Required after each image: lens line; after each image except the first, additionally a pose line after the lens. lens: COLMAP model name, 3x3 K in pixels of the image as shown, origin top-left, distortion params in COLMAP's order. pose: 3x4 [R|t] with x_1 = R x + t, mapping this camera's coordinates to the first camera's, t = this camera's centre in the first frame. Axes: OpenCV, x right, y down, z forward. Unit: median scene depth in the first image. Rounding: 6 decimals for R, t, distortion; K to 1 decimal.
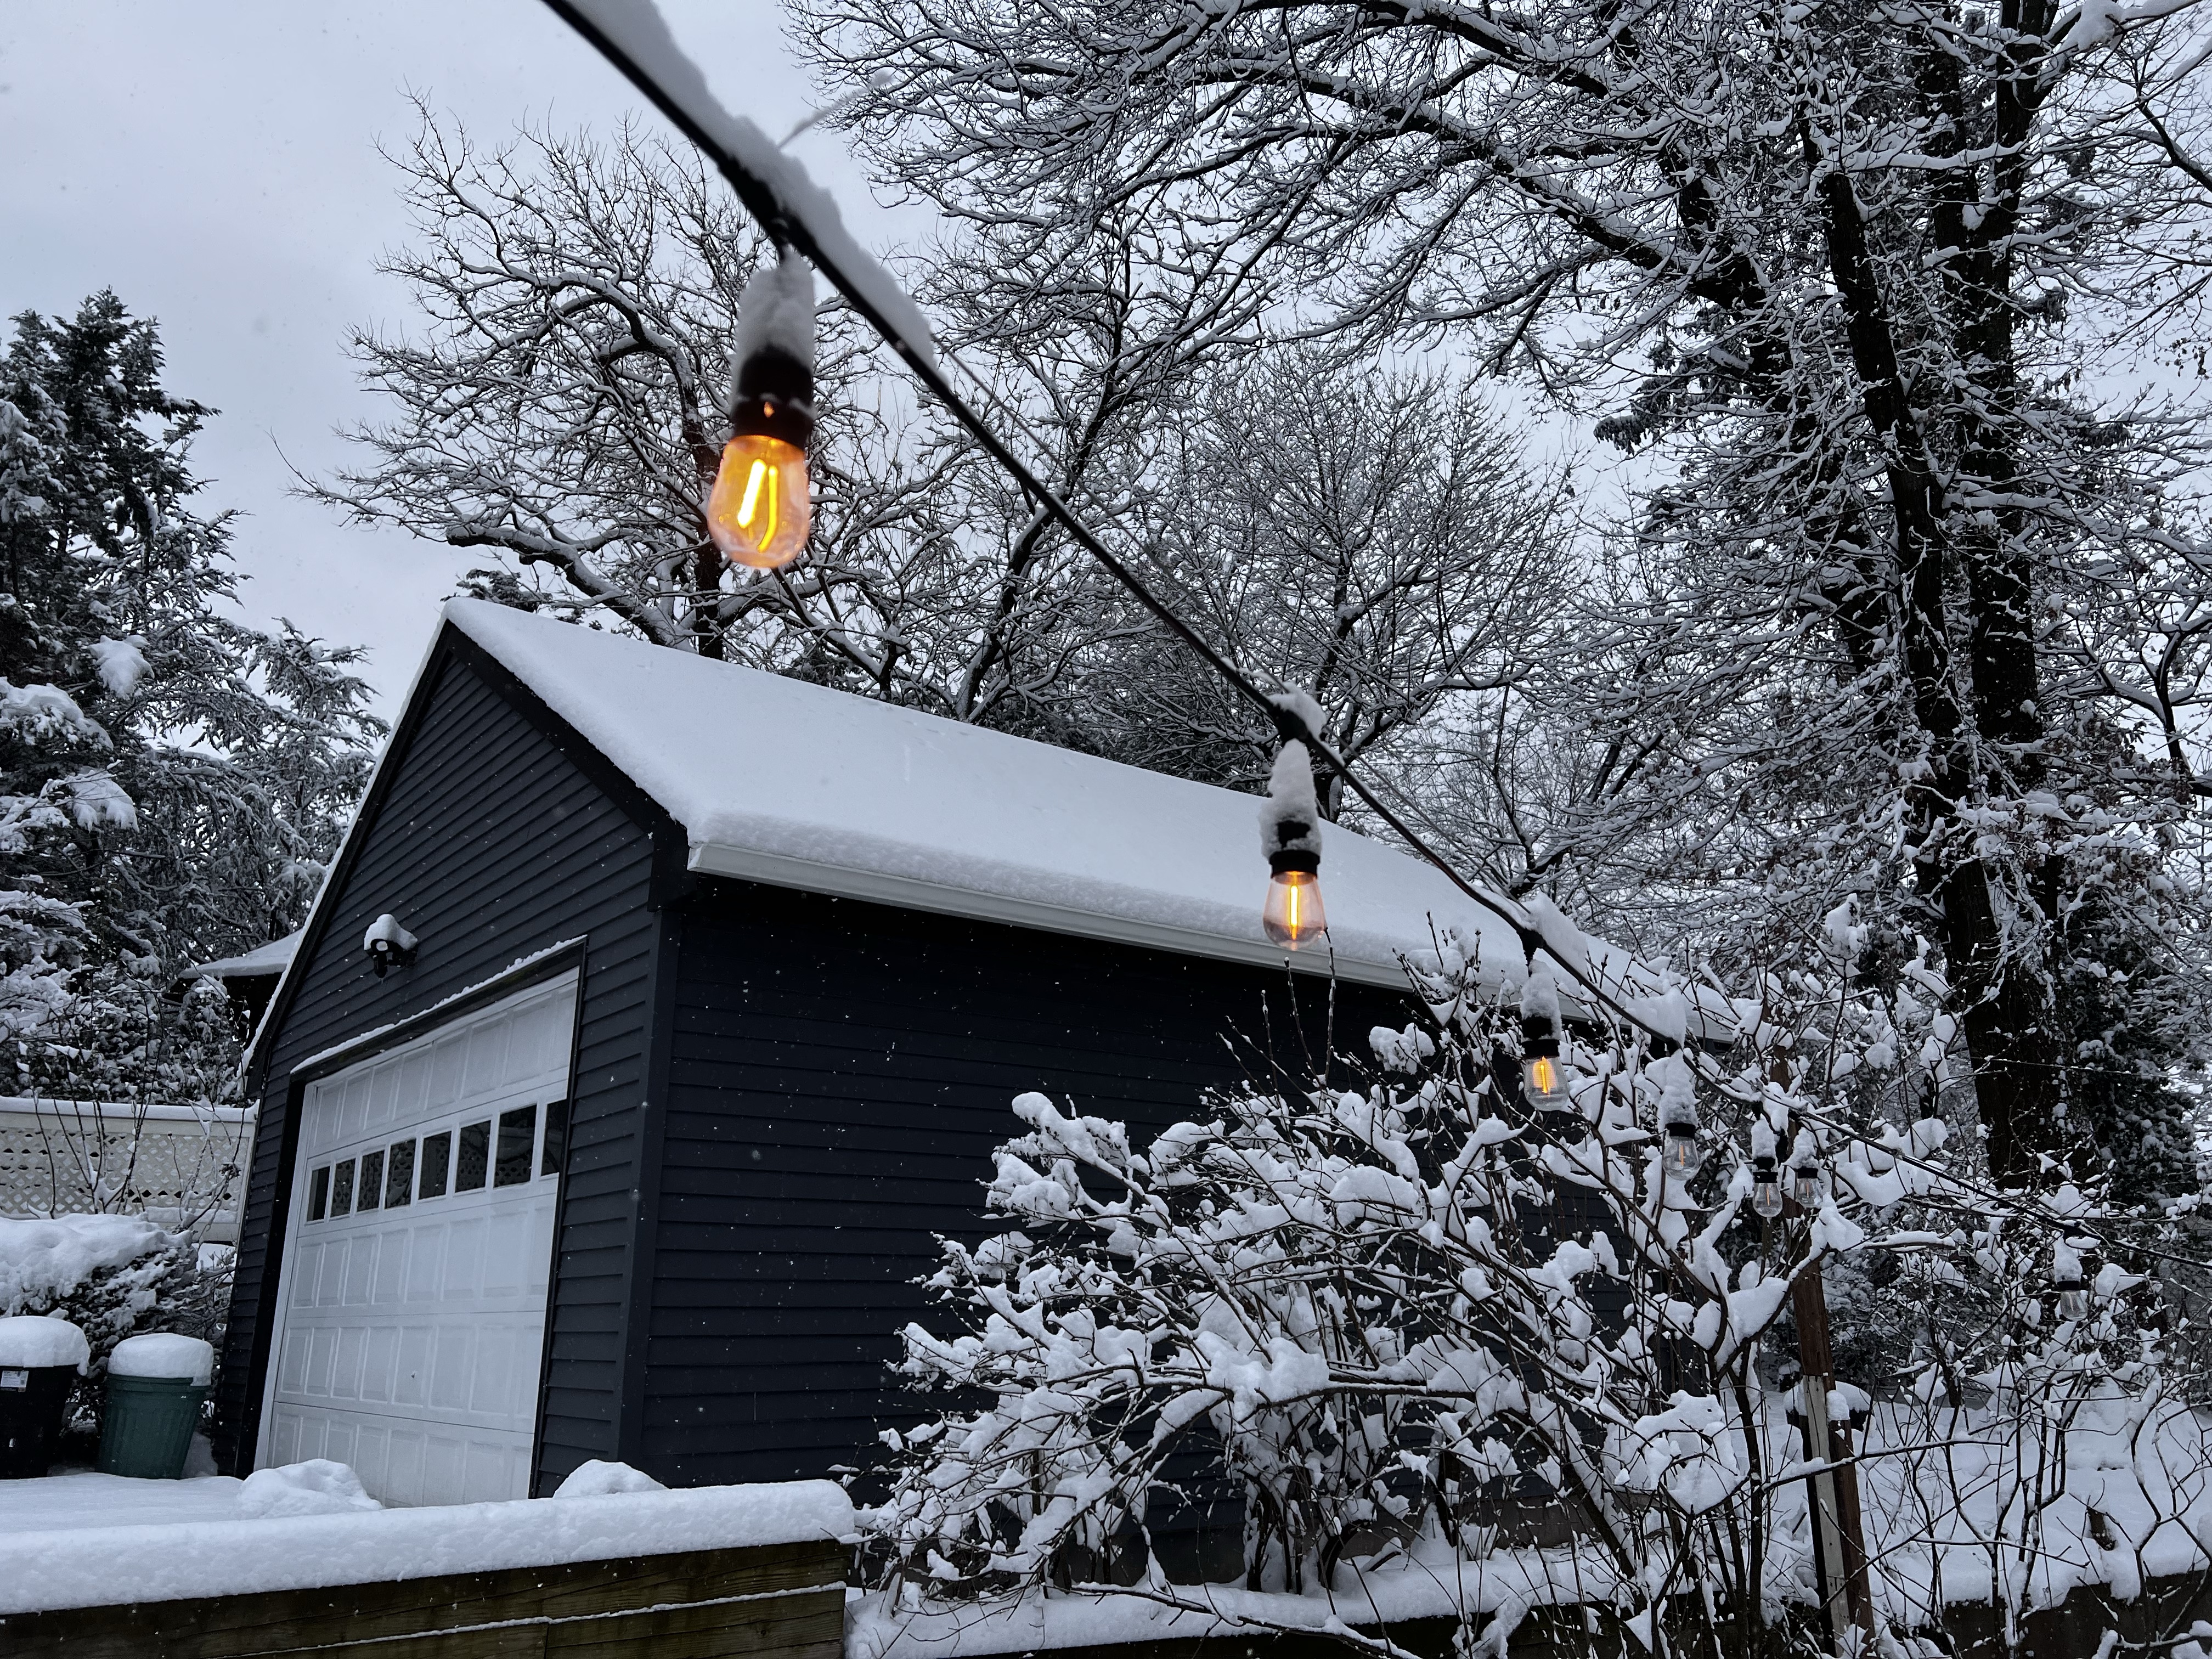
lens RADIAL K [[1648.6, 0, 1098.9], [0, 1648.6, 830.7], [0, 0, 1]] dist [0.040204, -0.041686]
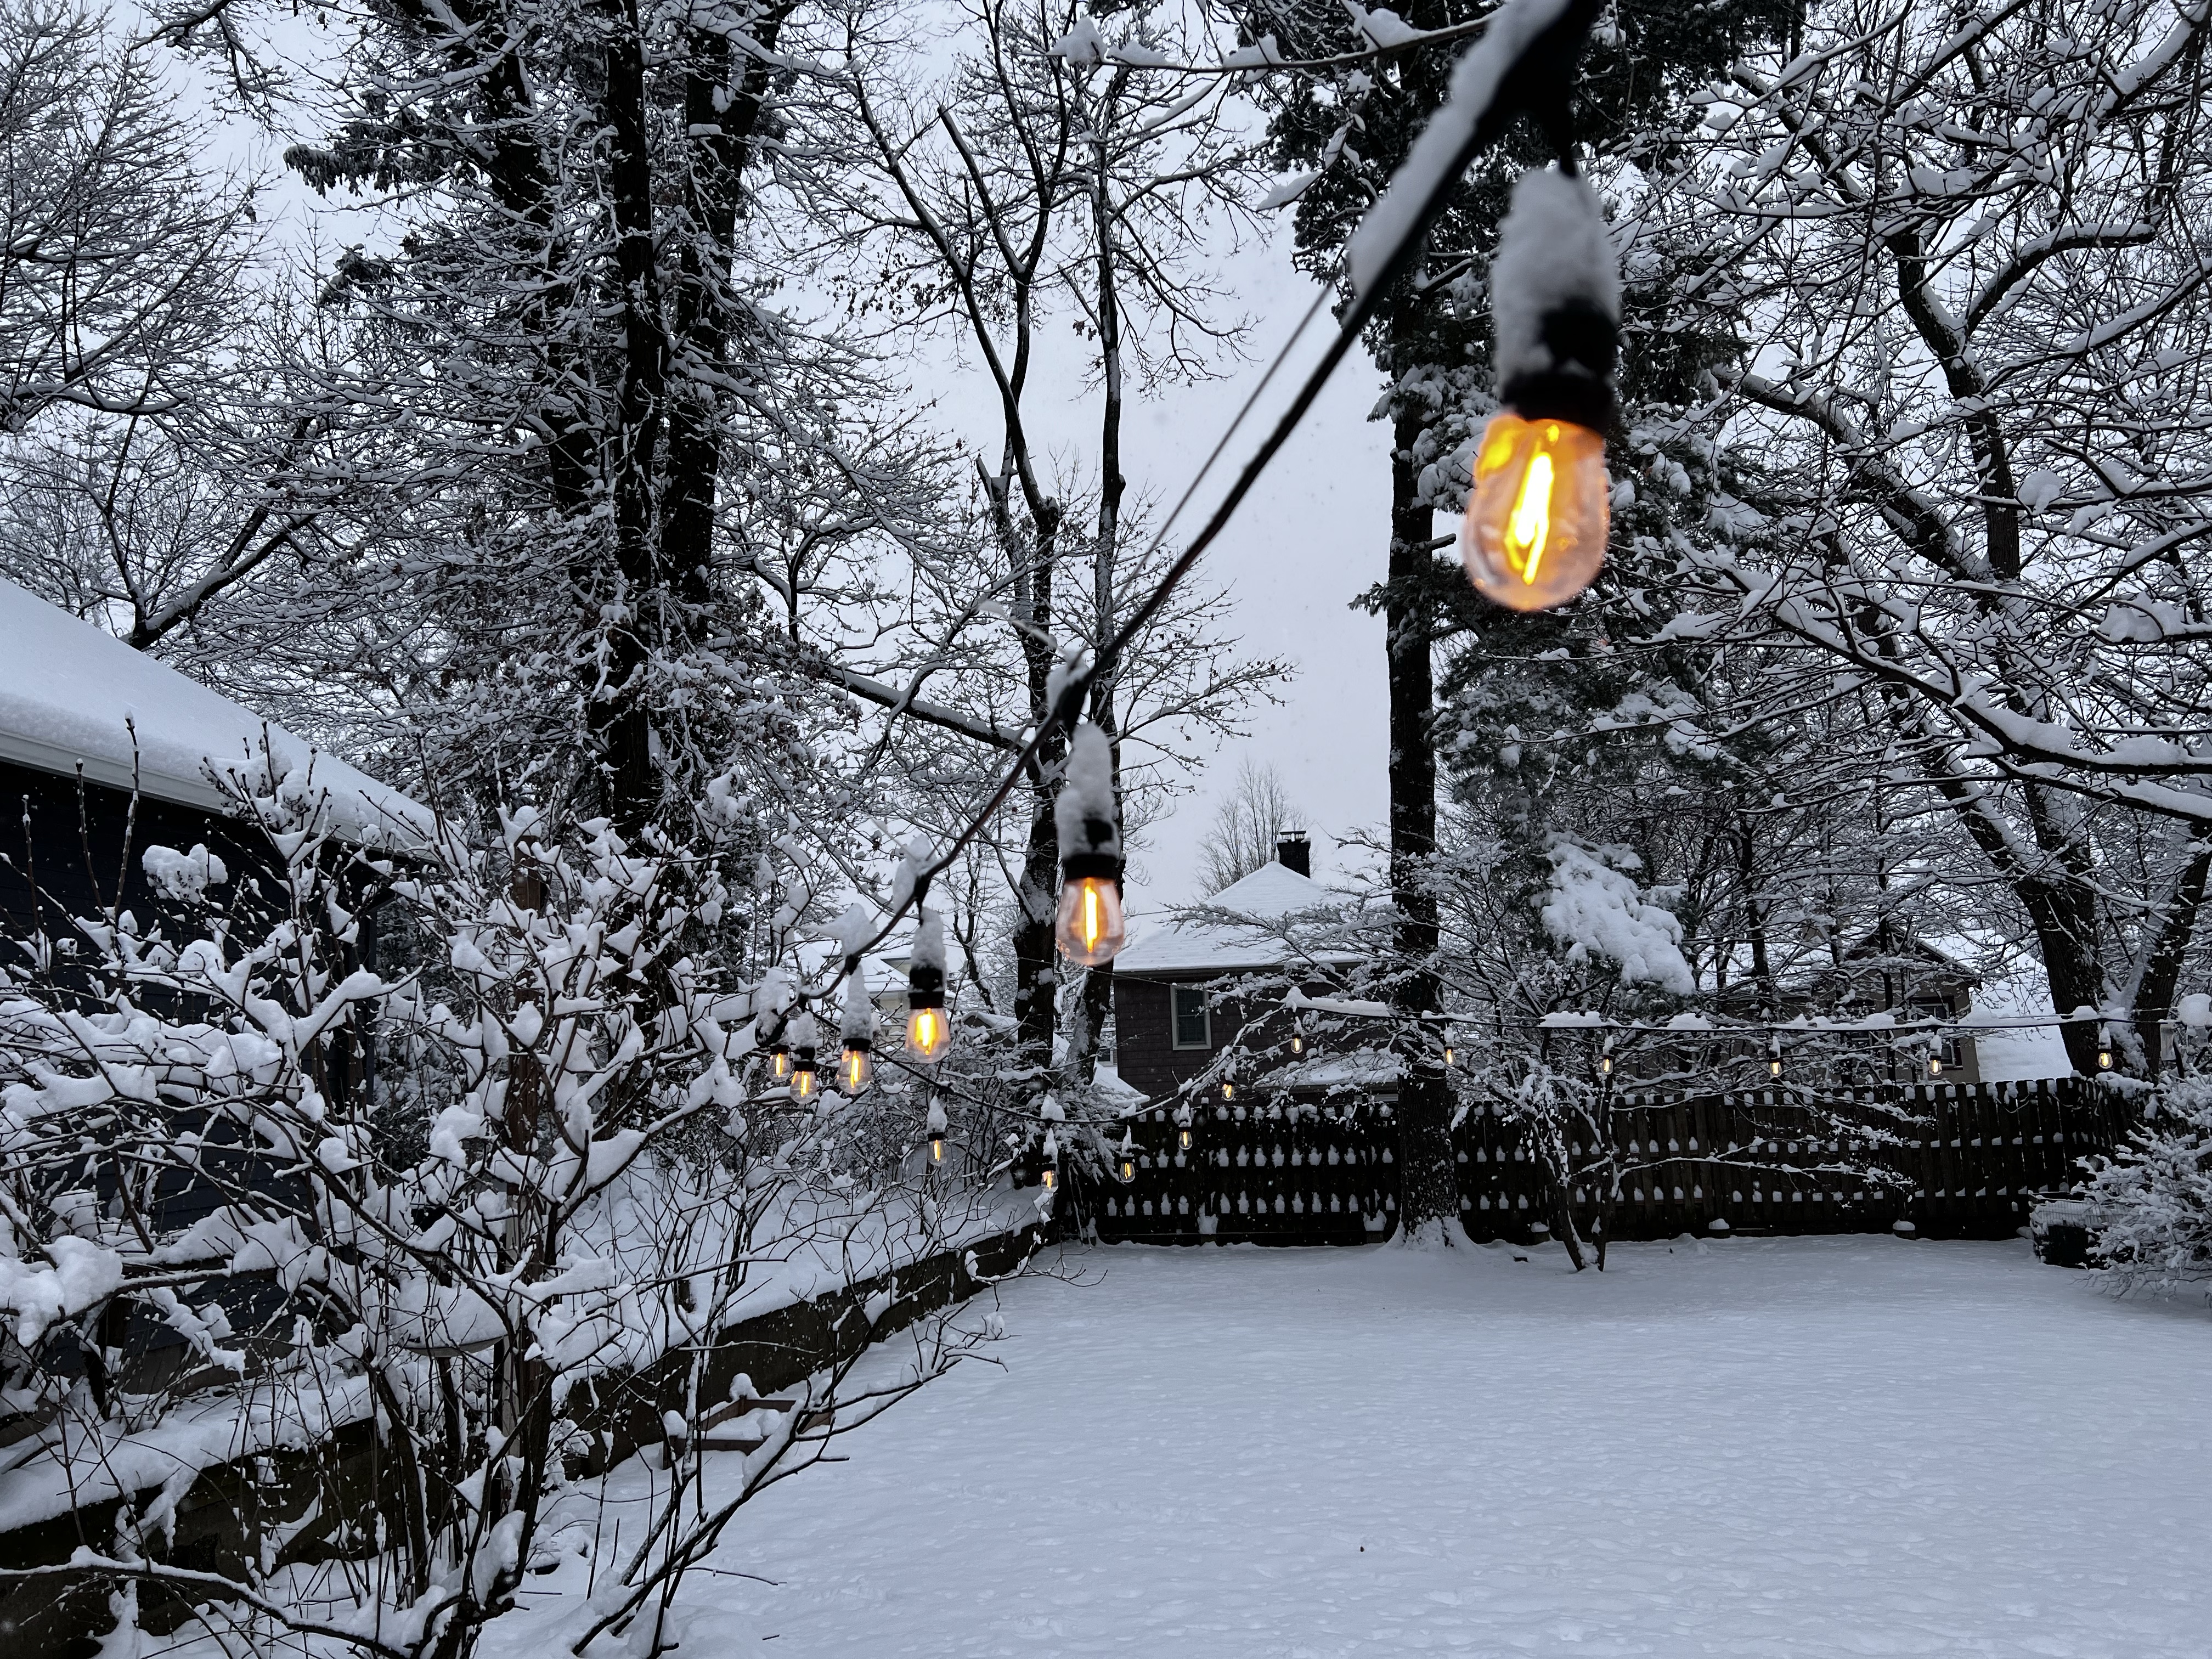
lens RADIAL K [[1648.6, 0, 1113.7], [0, 1648.6, 830.8], [0, 0, 1]] dist [0.040204, -0.041686]
pose [[0.678512, 0.080730, 0.730140, -0.045728], [-0.169069, 0.984422, 0.048268, -0.004440], [-0.714869, -0.156195, 0.681591, 0.032090]]
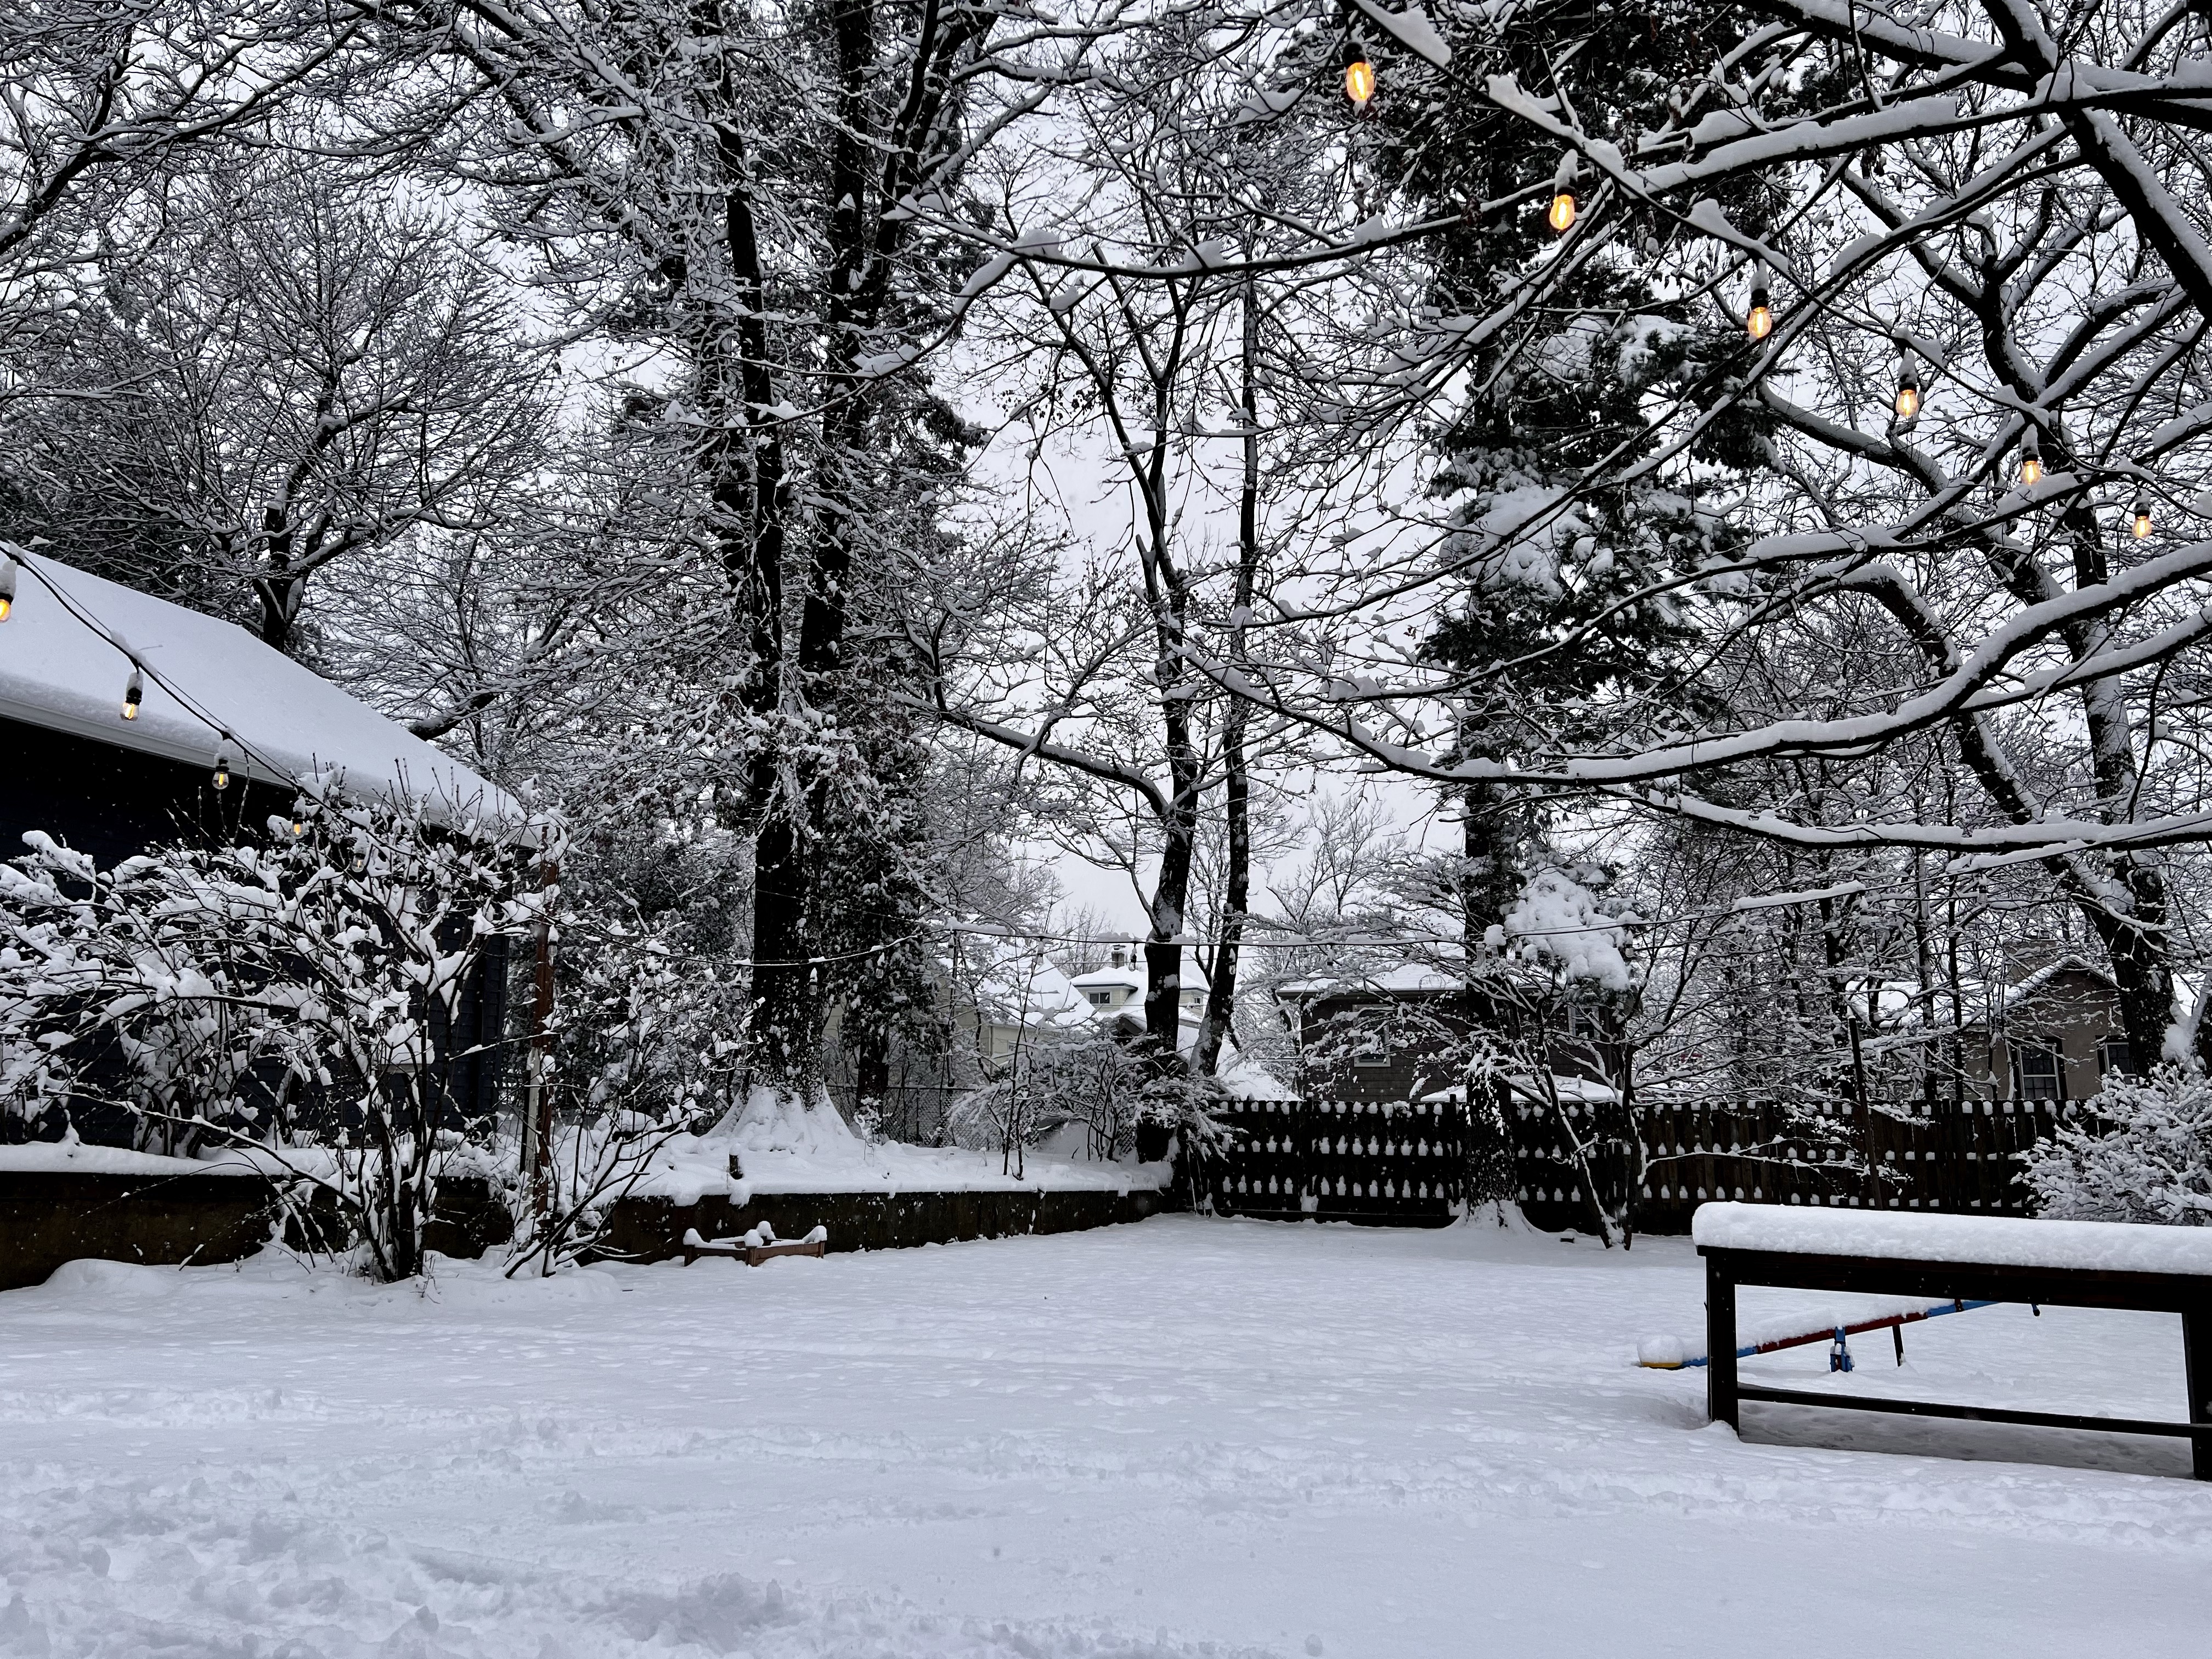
lens RADIAL K [[1648.6, 0, 1112.7], [0, 1648.6, 832.0], [0, 0, 1]] dist [0.040204, -0.041686]
pose [[0.814108, 0.102536, 0.571589, -0.039039], [-0.163450, 0.984955, 0.056111, -0.038067], [-0.557236, -0.139107, 0.818619, -0.334536]]
